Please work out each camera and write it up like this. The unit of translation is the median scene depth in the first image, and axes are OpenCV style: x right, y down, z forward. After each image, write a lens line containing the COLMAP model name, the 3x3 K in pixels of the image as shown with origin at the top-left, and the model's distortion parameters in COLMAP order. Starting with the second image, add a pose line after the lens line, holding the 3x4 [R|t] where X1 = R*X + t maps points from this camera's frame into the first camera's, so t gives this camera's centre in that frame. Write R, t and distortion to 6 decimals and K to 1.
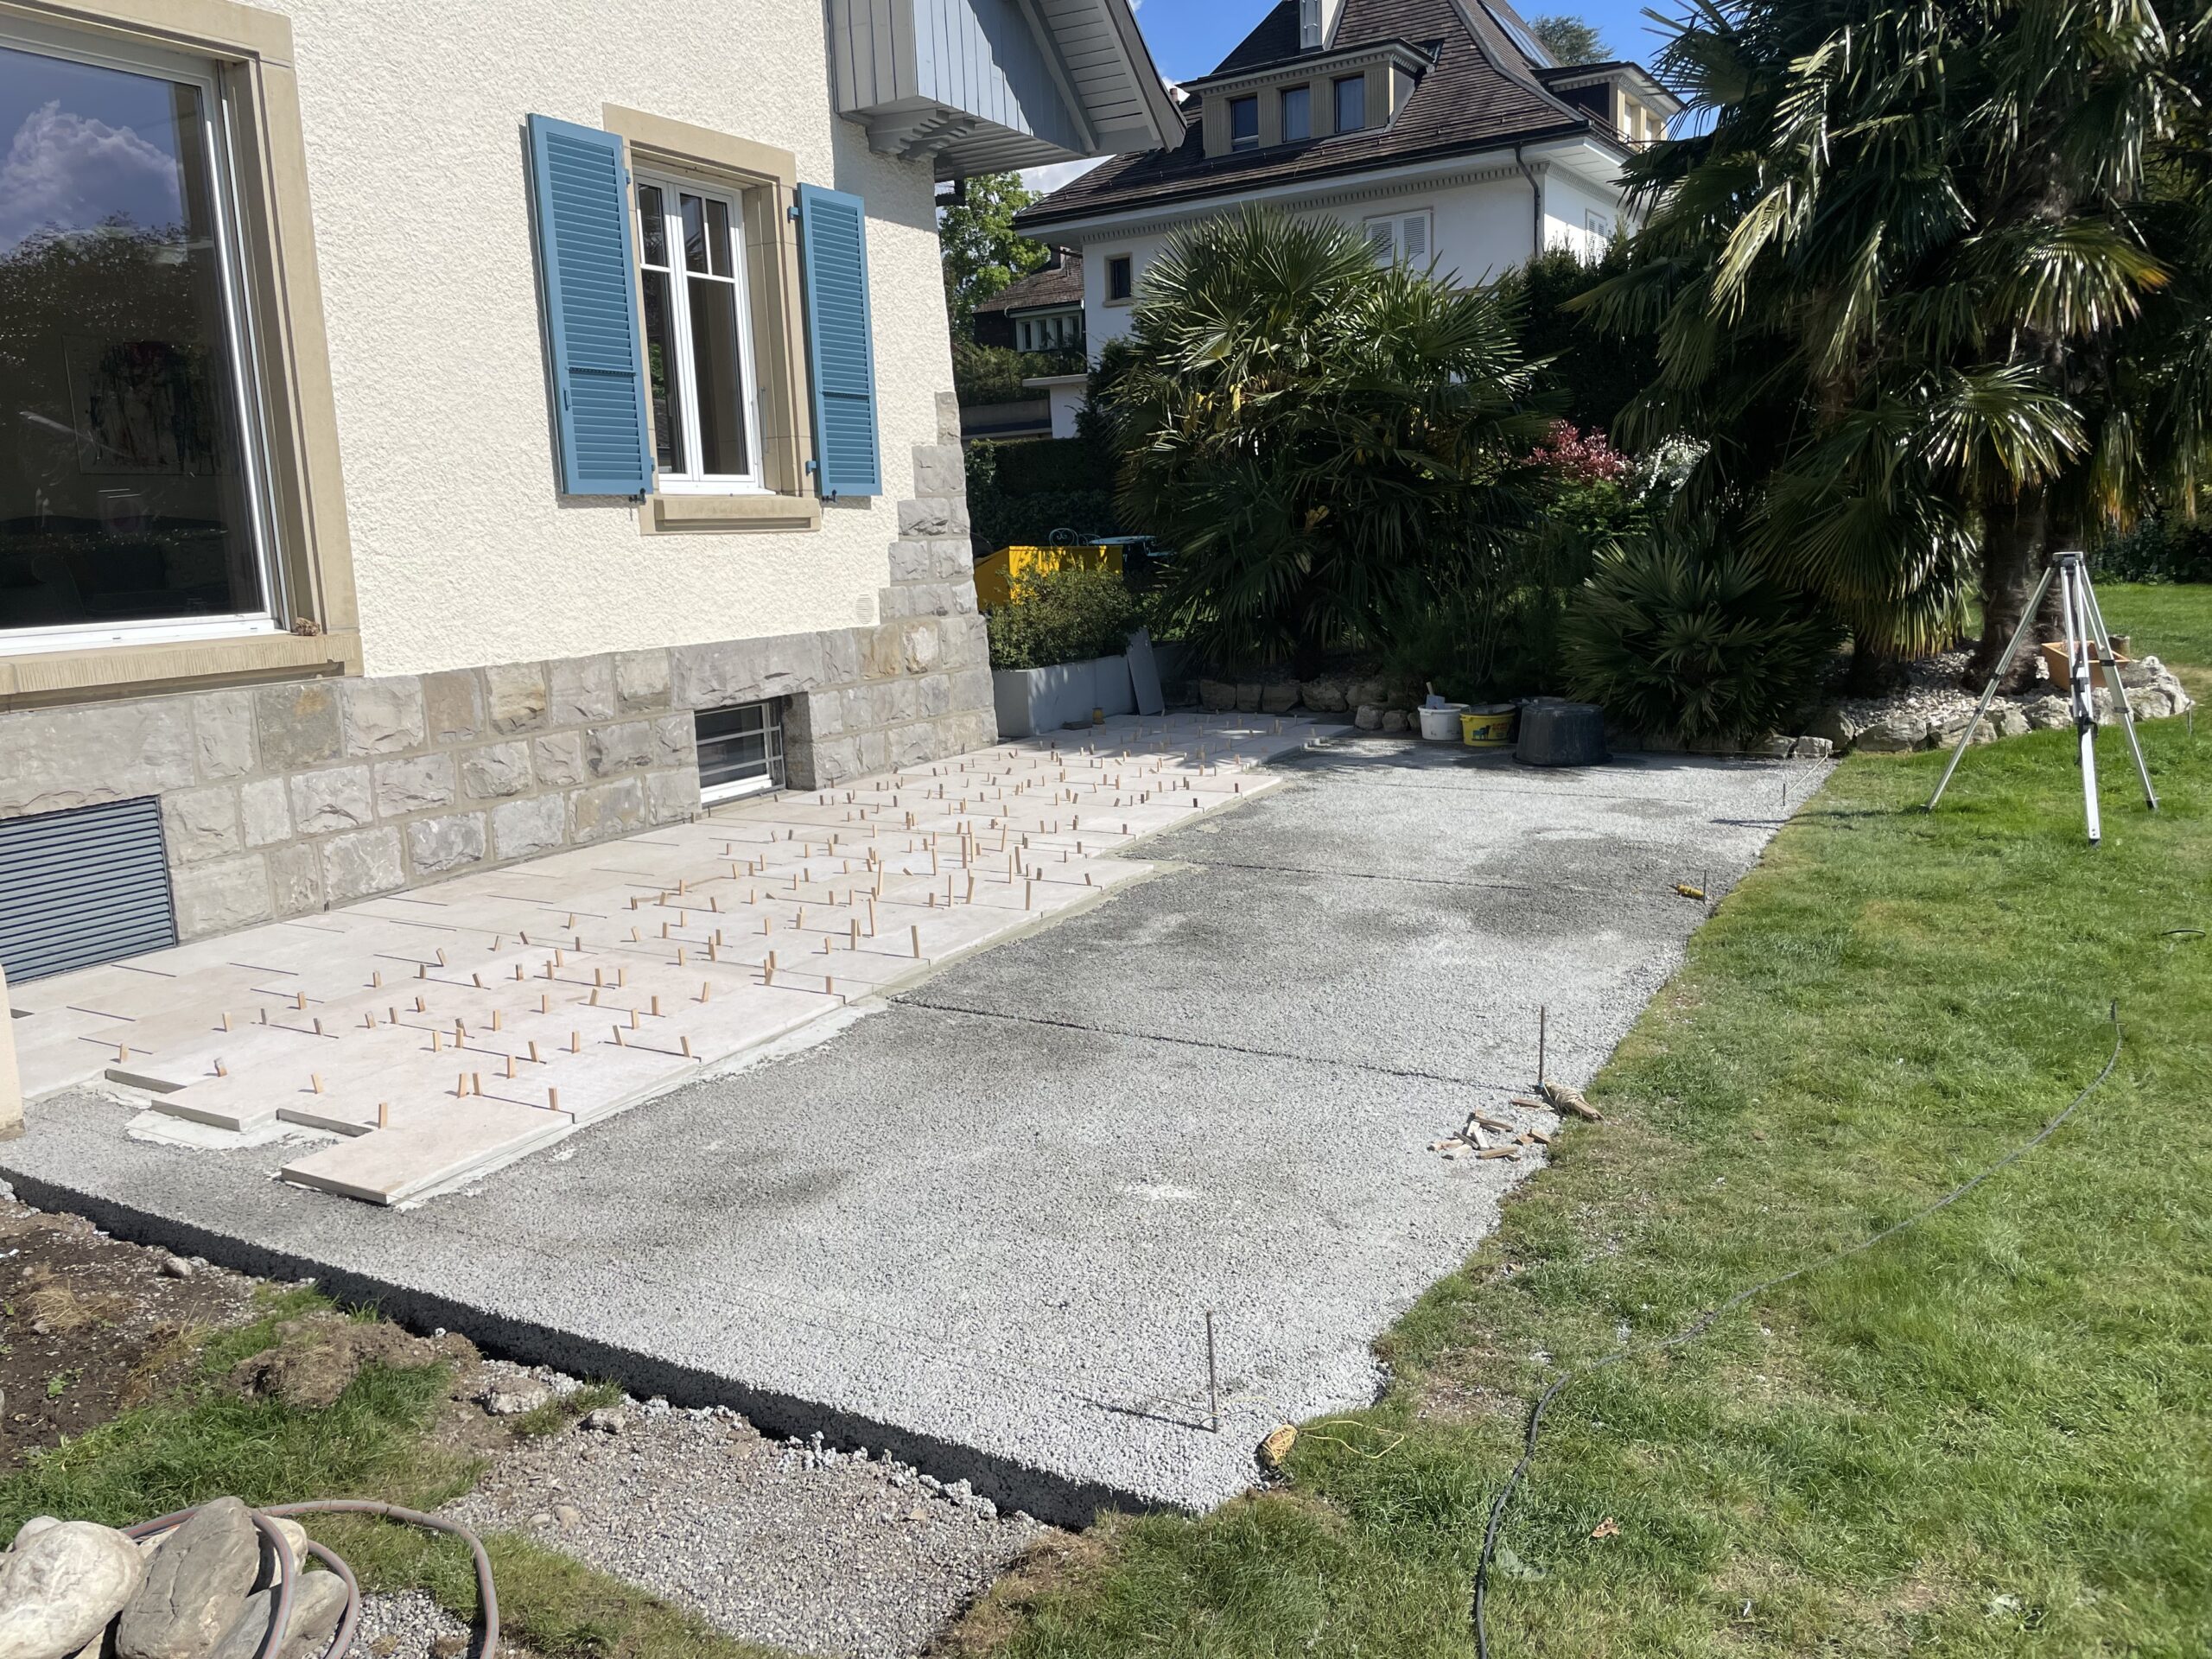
lens RADIAL K [[1685.0, 0, 1098.5], [0, 1685.0, 824.8], [0, 0, 1]] dist [0.076558, -0.113390]
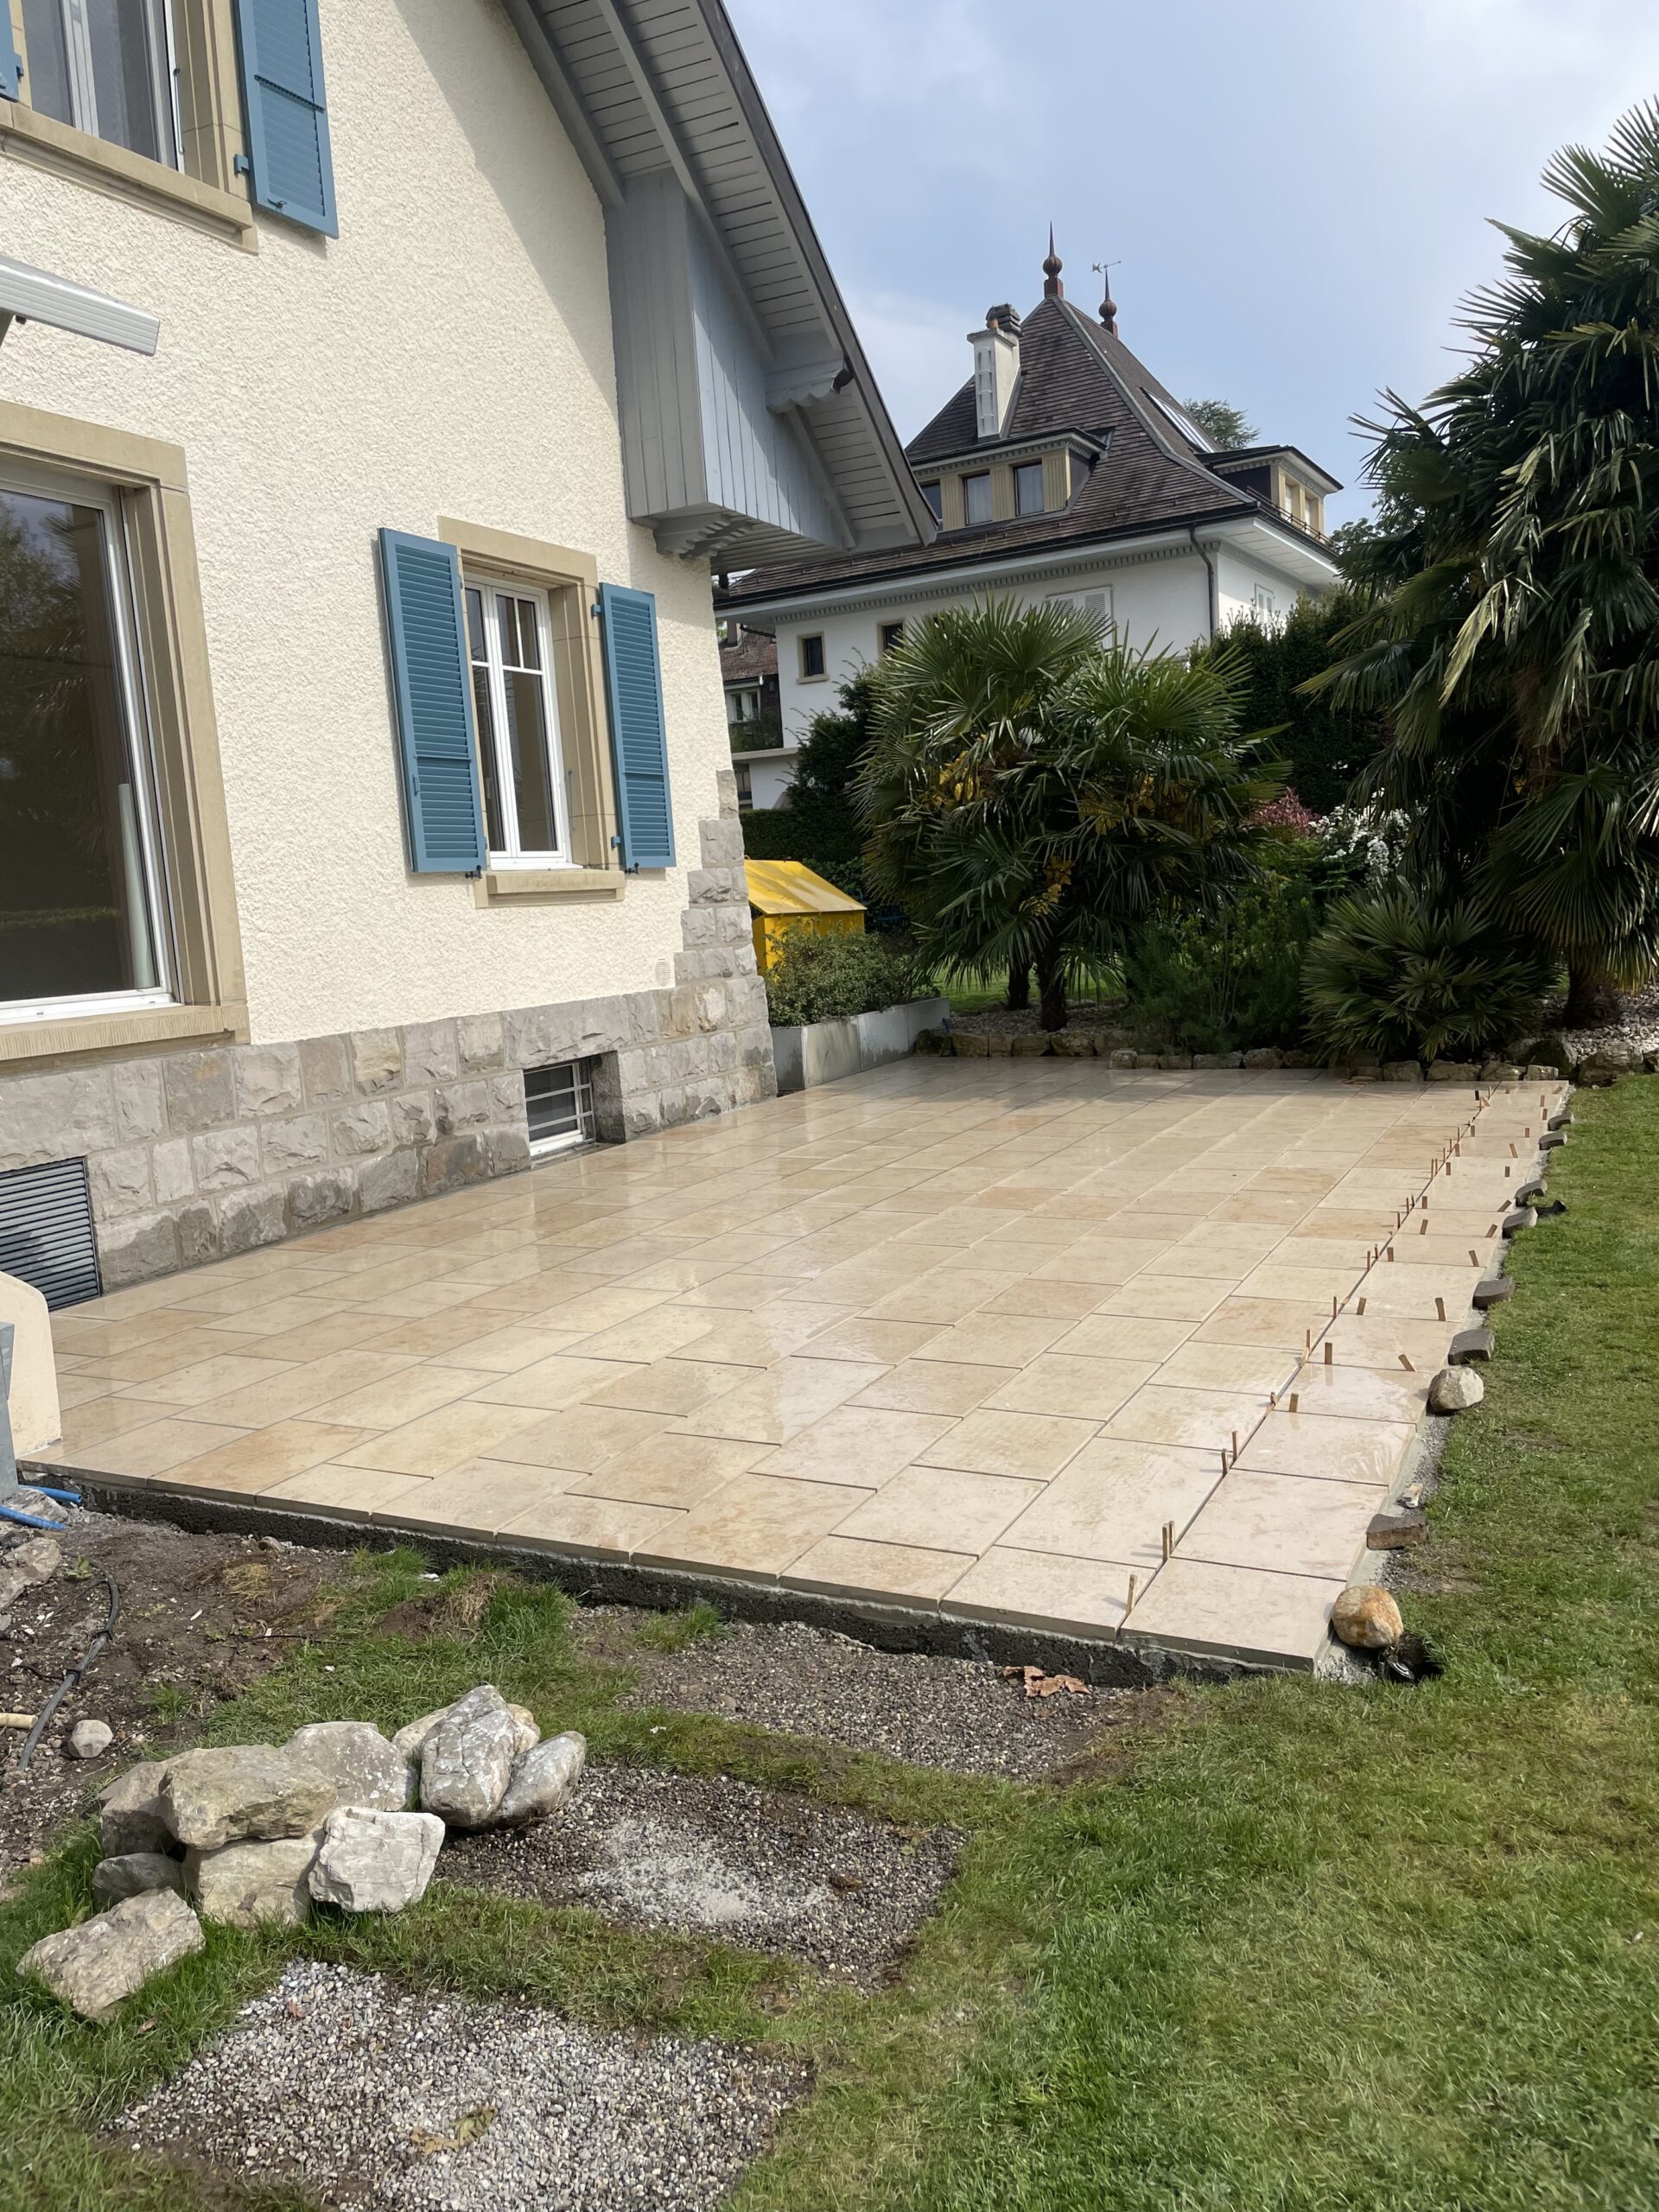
lens RADIAL K [[1683.7, 0, 861.8], [0, 1683.7, 1107.6], [0, 0, 1]] dist [0.080020, -0.115041]
pose [[0.998038, -0.031769, 0.053950, -0.088380], [0.034345, 0.998280, -0.047508, 0.015145], [-0.052348, 0.049268, 0.997413, -0.079506]]
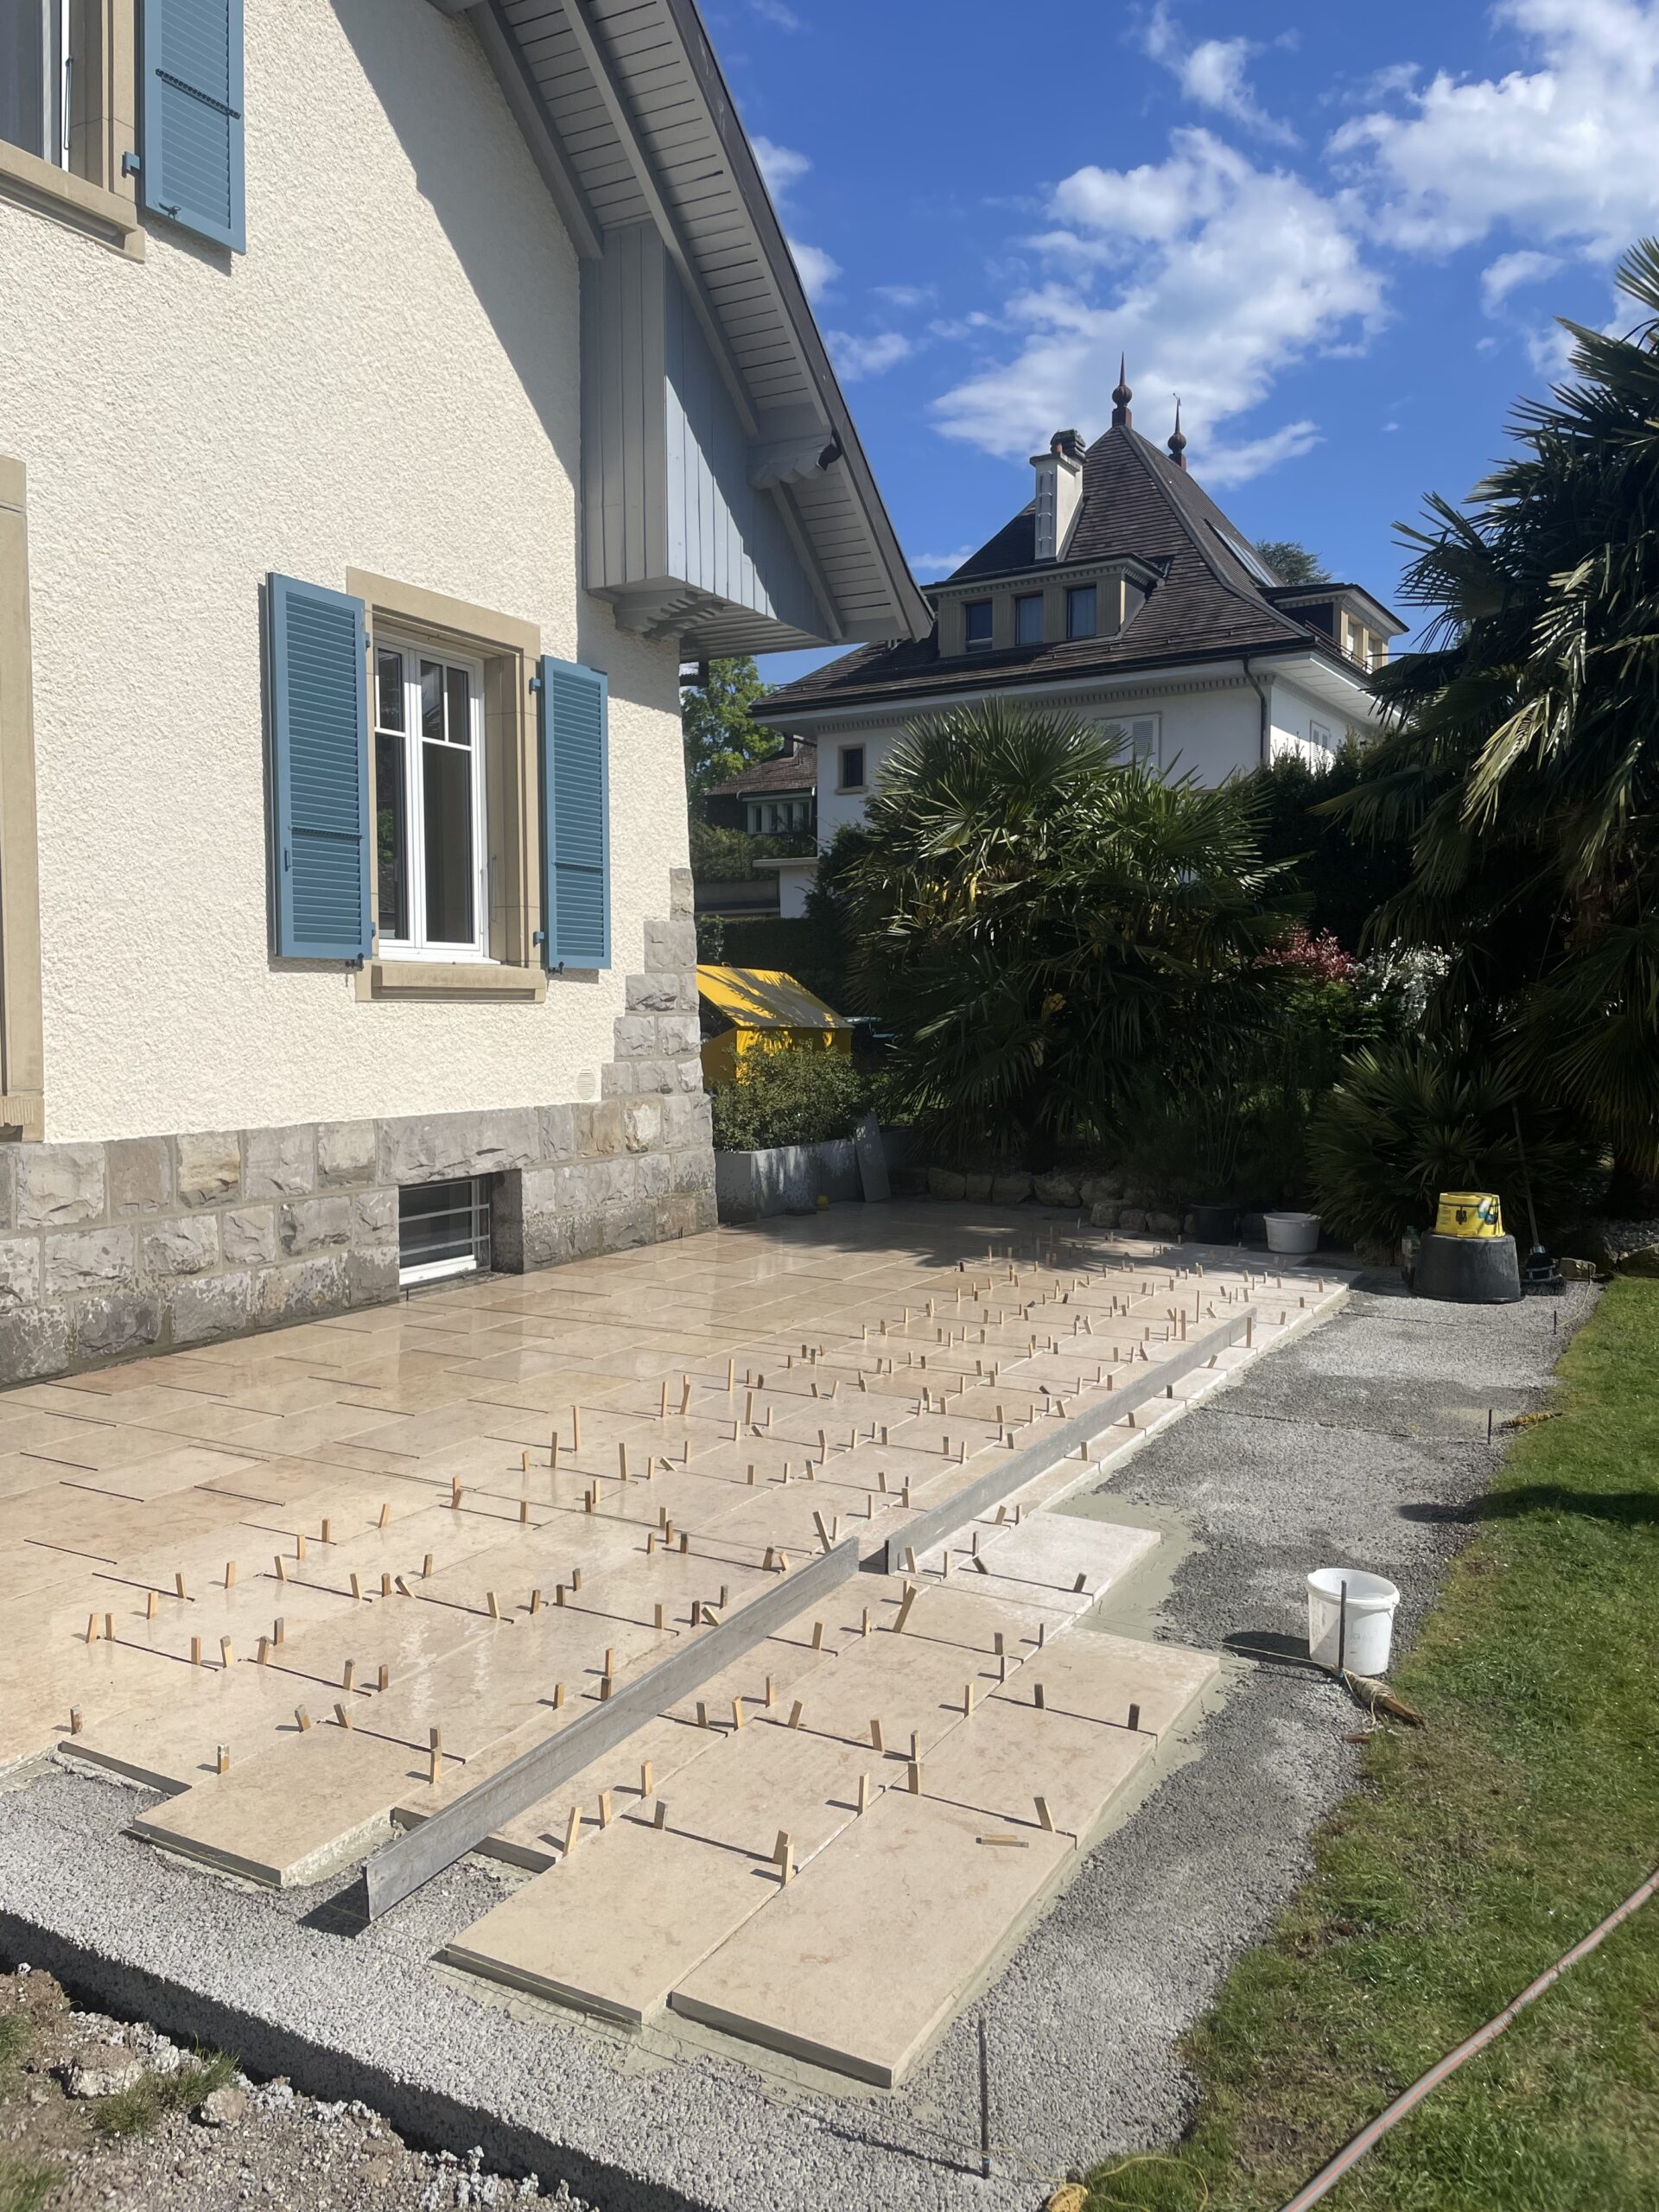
lens RADIAL K [[1685.0, 0, 829.5], [0, 1685.0, 1106.0], [0, 0, 1]] dist [0.076558, -0.113390]
pose [[0.999220, 0.038470, 0.008858, -0.010142], [-0.037208, 0.992757, -0.114233, -0.013884], [-0.013189, 0.113814, 0.993414, 0.058597]]
